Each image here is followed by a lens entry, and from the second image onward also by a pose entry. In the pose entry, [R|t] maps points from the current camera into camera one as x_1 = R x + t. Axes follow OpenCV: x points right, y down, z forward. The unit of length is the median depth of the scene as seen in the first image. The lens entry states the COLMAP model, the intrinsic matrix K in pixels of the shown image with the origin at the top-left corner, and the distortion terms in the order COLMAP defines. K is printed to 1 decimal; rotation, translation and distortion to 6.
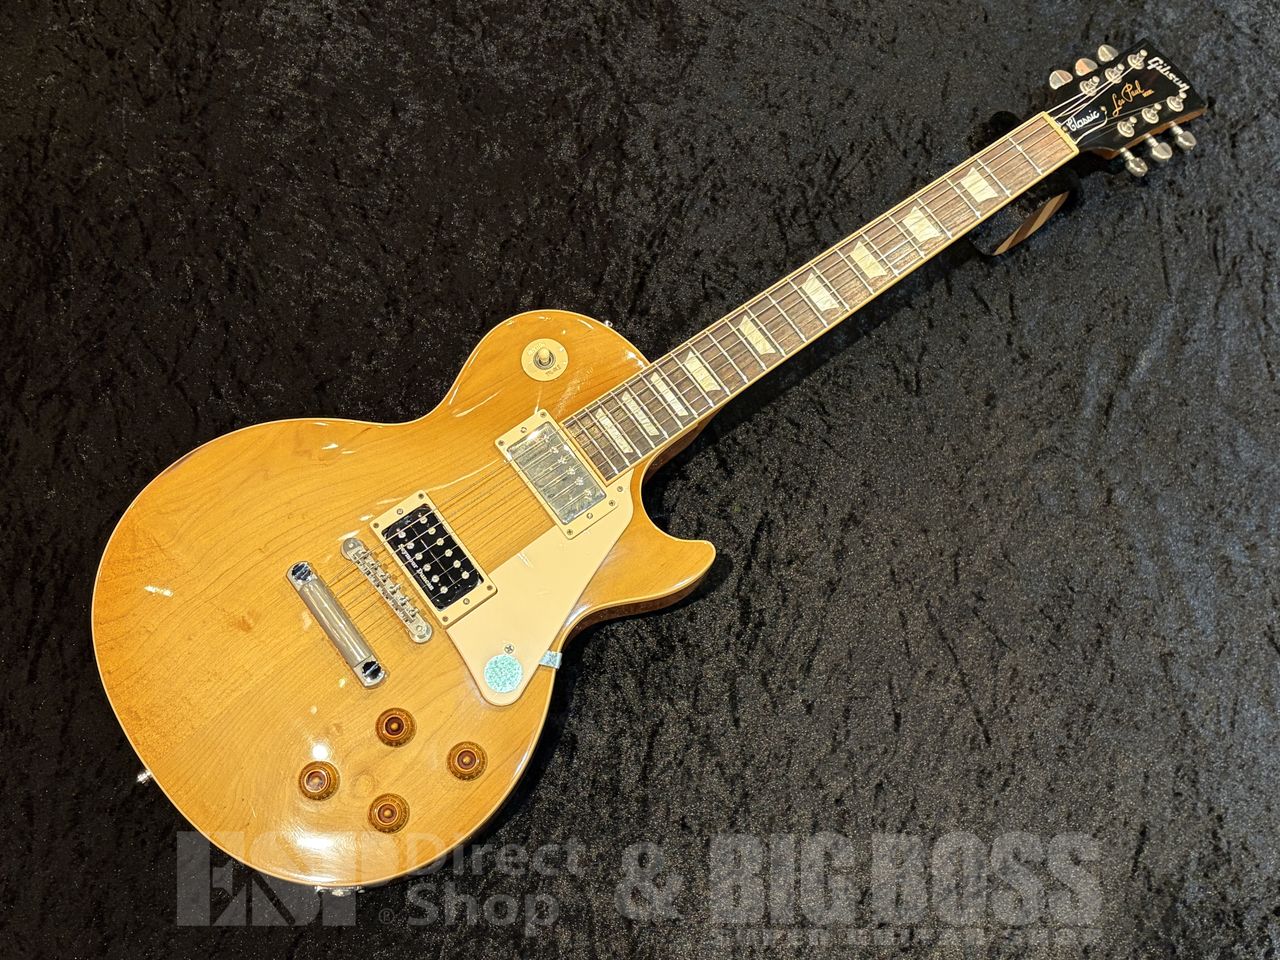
lens RADIAL K [[1682.1, 0, 642.3], [0, 1682.1, 491.2], [0, 0, 1]] dist [0.041634, 0.000000]
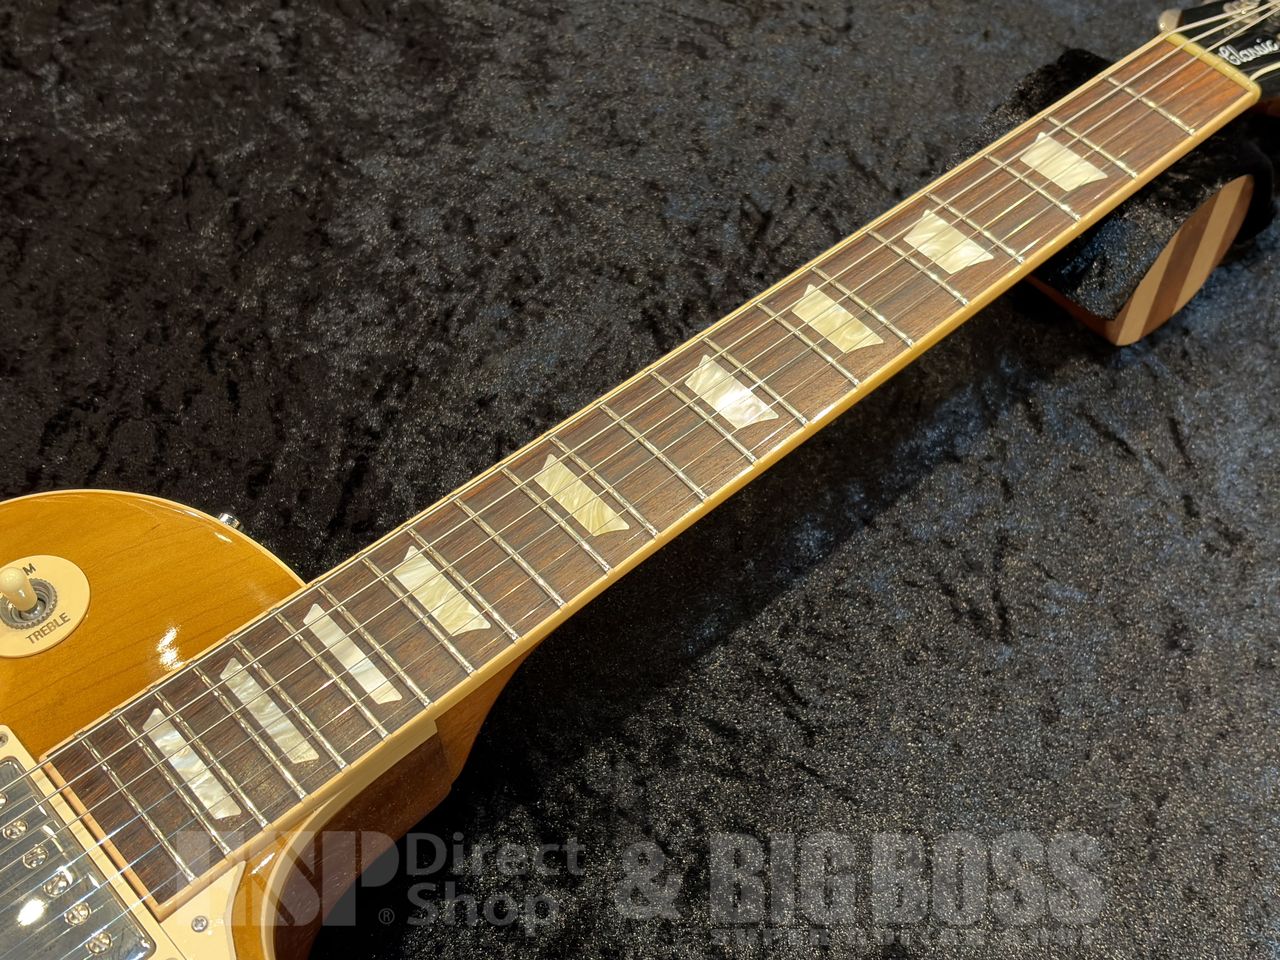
lens RADIAL K [[1682.1, 0, 656.1], [0, 1682.1, 463.1], [0, 0, 1]] dist [0.041634, 0.000000]
pose [[0.993229, -0.115579, -0.011715, 0.089995], [0.106241, 0.944488, -0.310895, 0.026122], [0.046997, 0.307545, 0.950372, 0.607271]]
